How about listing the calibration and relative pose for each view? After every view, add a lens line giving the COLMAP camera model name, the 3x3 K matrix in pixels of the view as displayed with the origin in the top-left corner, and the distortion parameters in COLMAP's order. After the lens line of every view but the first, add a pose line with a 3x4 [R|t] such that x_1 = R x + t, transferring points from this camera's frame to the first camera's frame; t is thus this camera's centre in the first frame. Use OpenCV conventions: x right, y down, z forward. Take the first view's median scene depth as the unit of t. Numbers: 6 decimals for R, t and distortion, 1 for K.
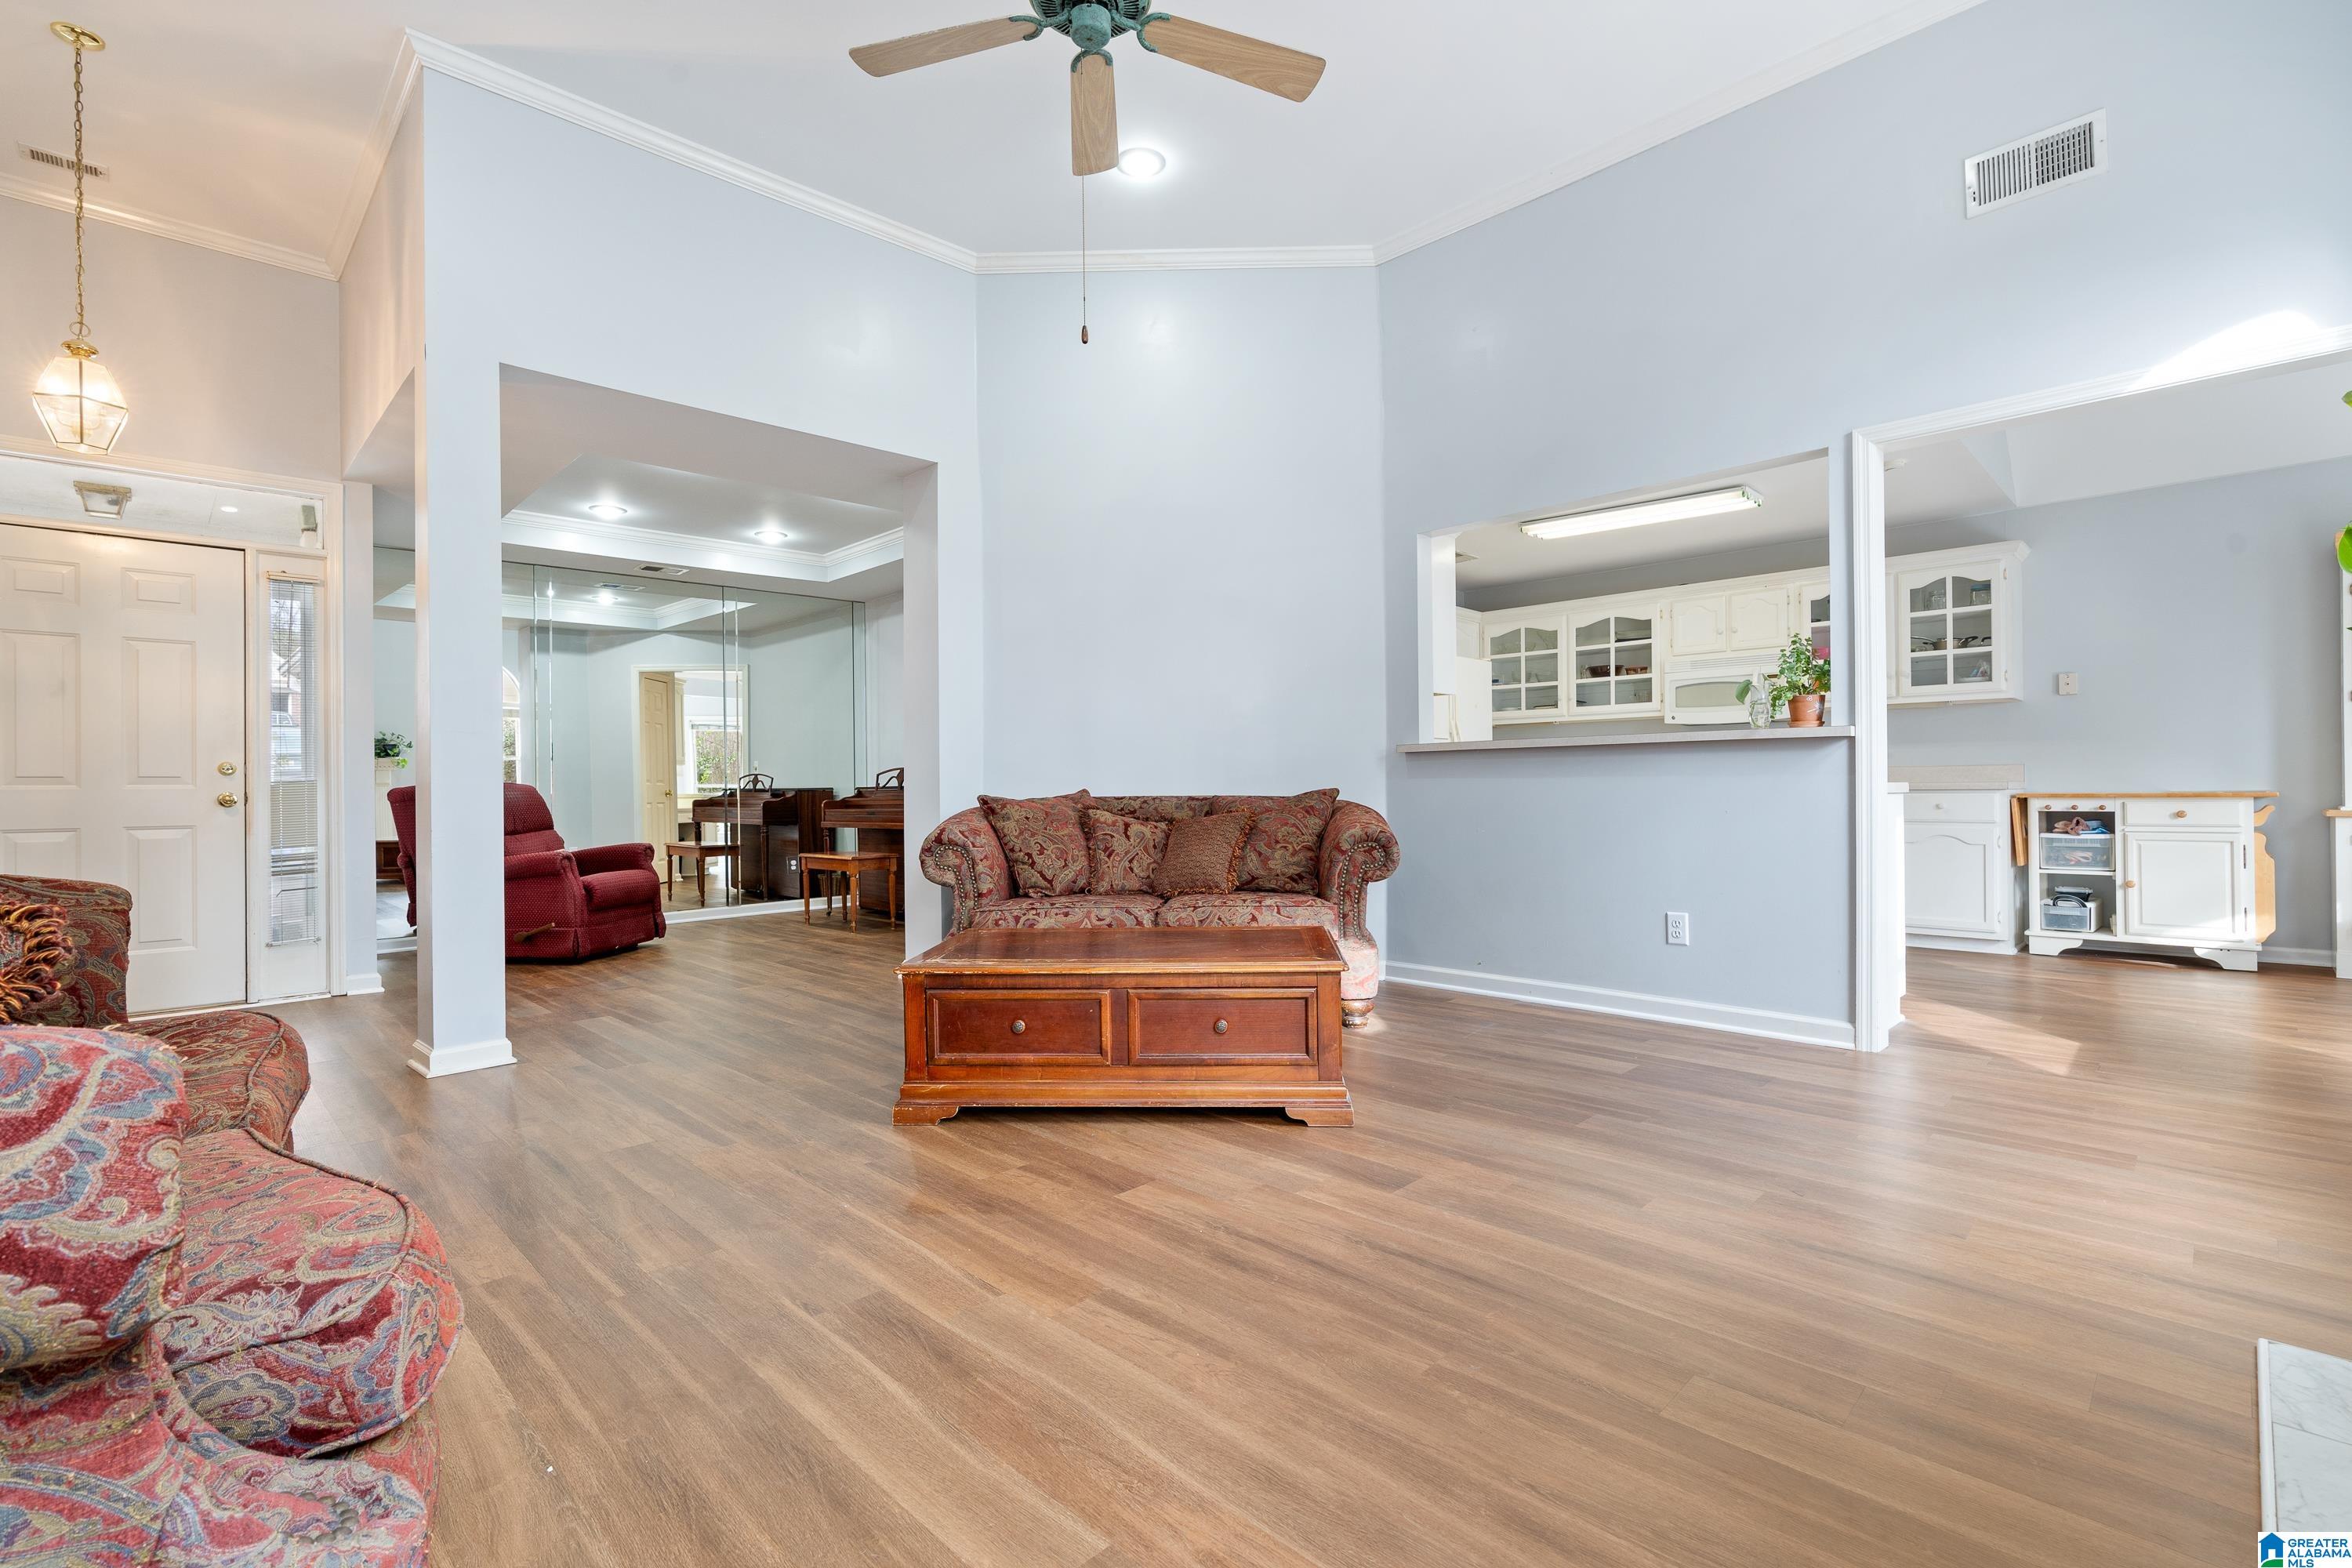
lens RADIAL K [[1061.3, 0, 1176.0], [0, 1061.3, 784.0], [0, 0, 1]] dist [-0.010390, -0.000092]
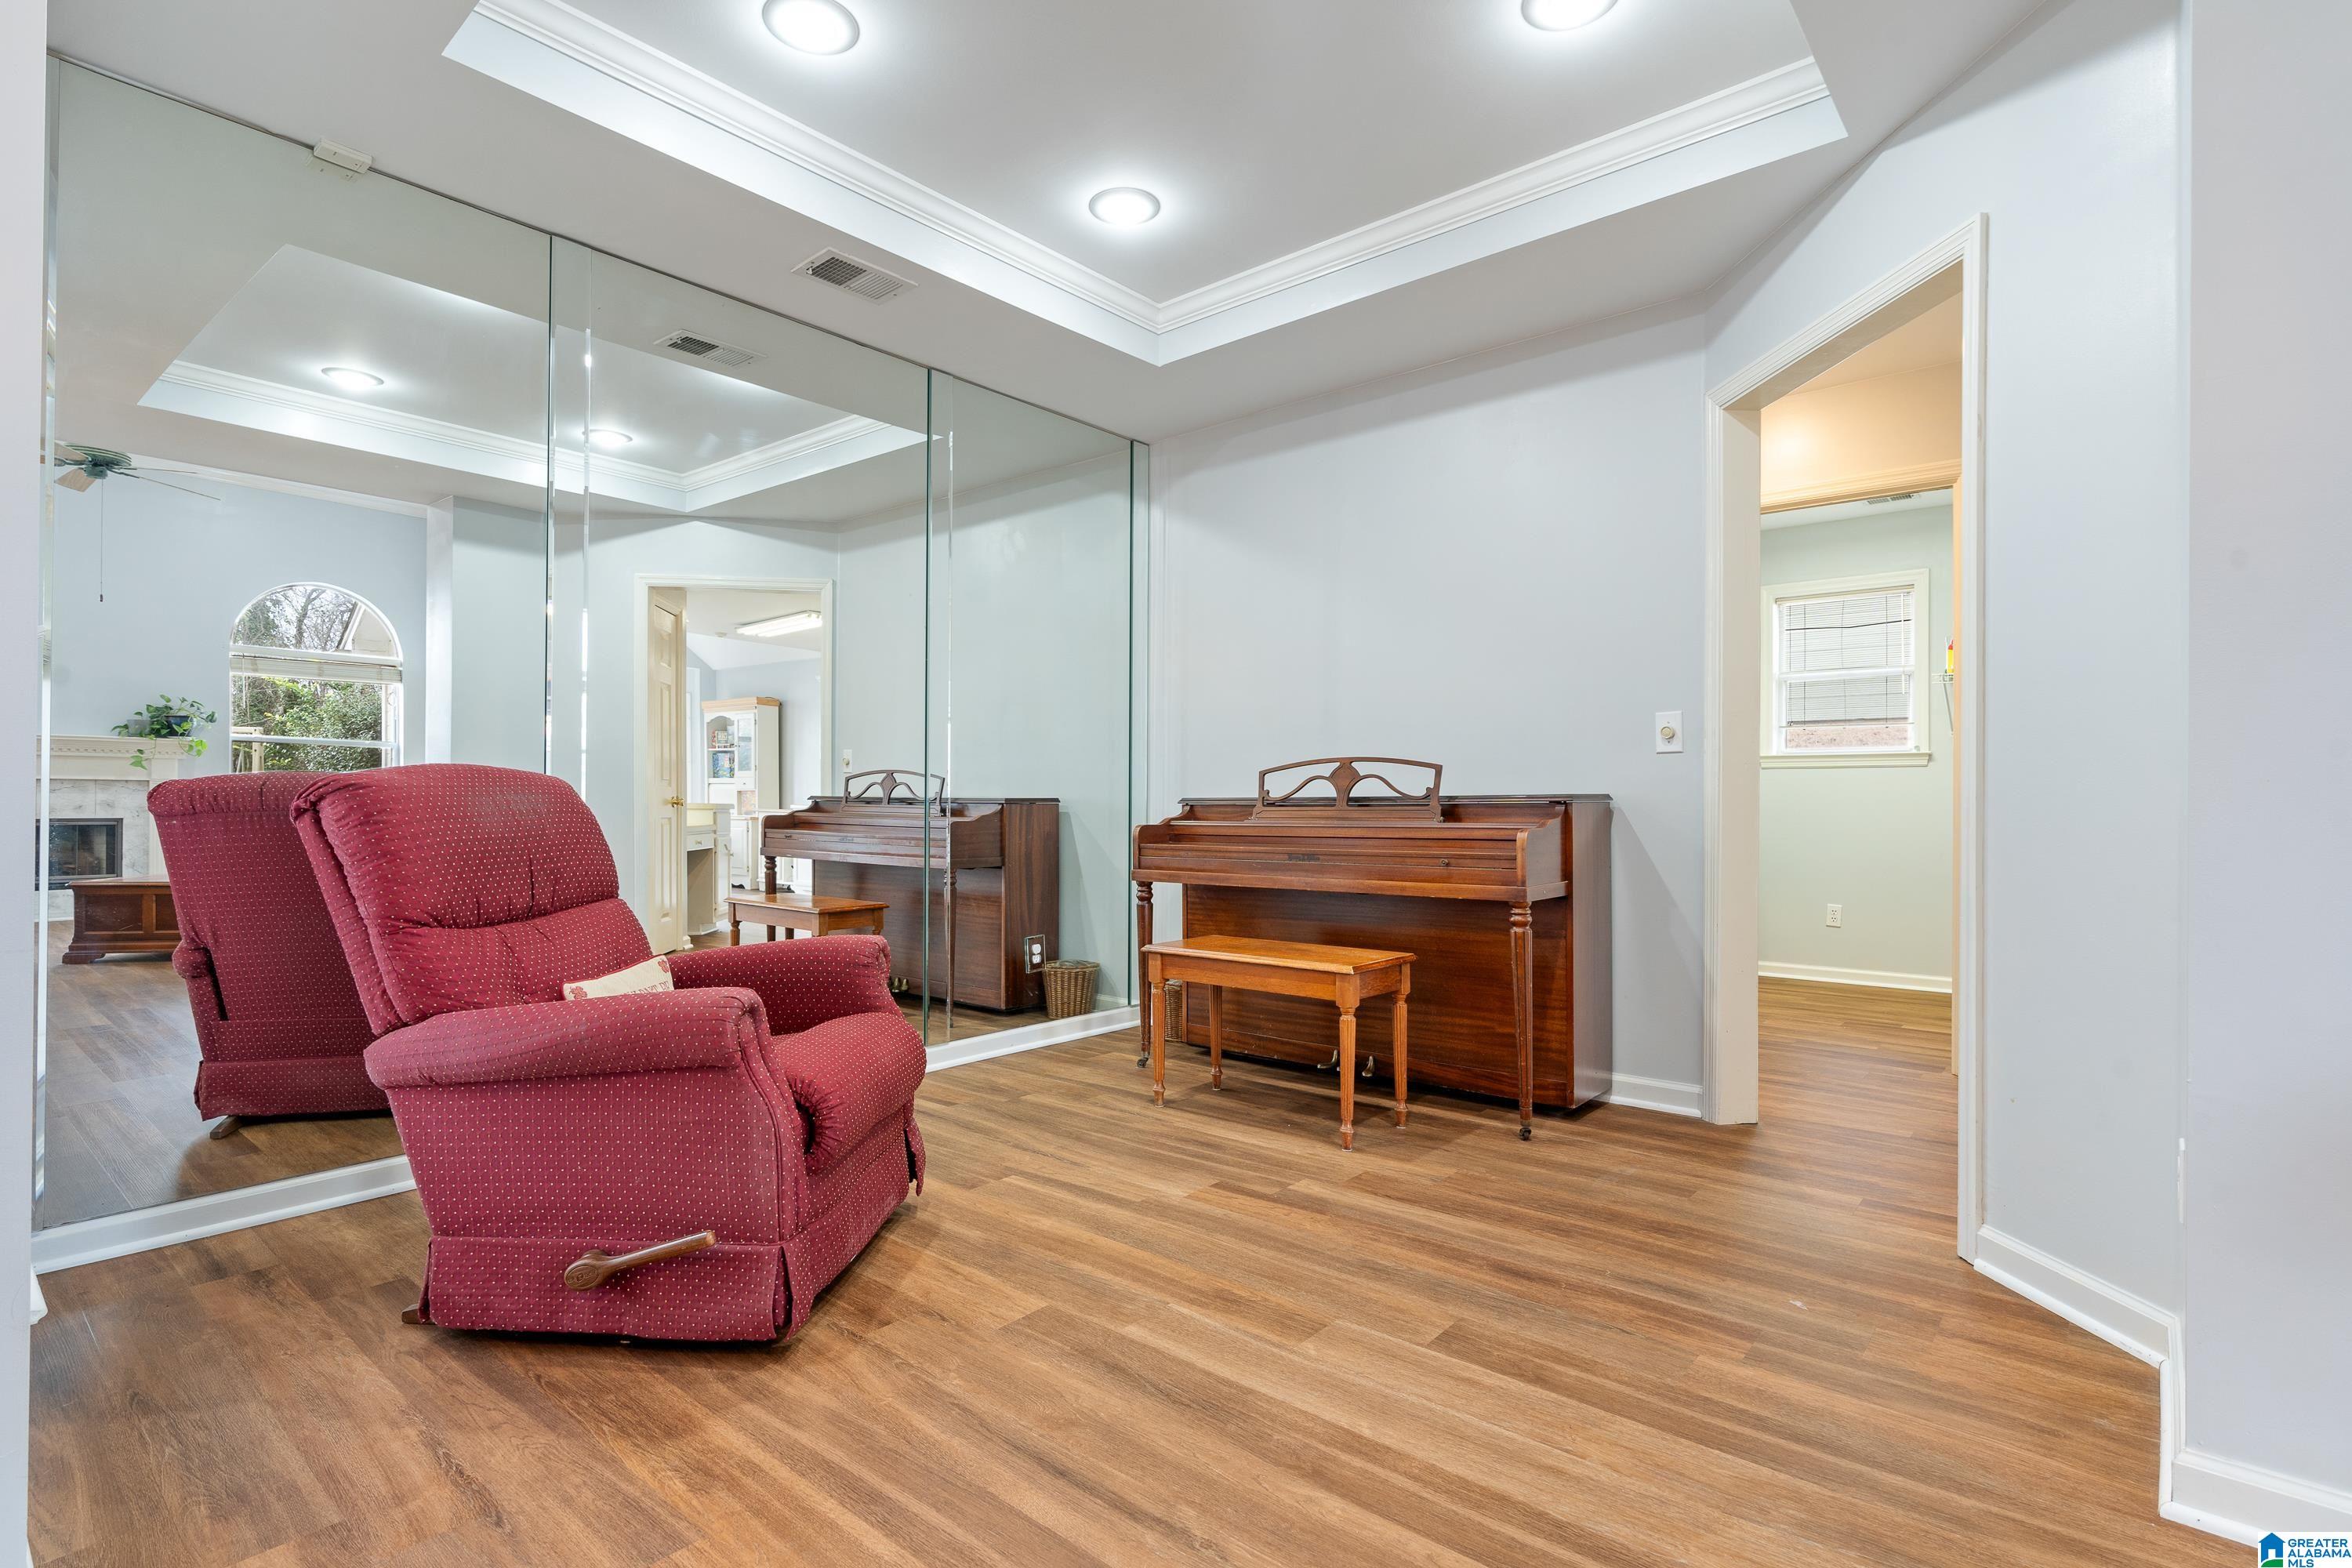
lens RADIAL K [[1135.5, 0, 1176.0], [0, 1135.5, 784.0], [0, 0, 1]] dist [-0.003890, -0.001111]
pose [[0.996679, 0.018109, 0.079390, -0.798140], [-0.017058, 0.999758, -0.013901, 0.009455], [-0.079622, 0.012501, 0.996747, 1.097071]]
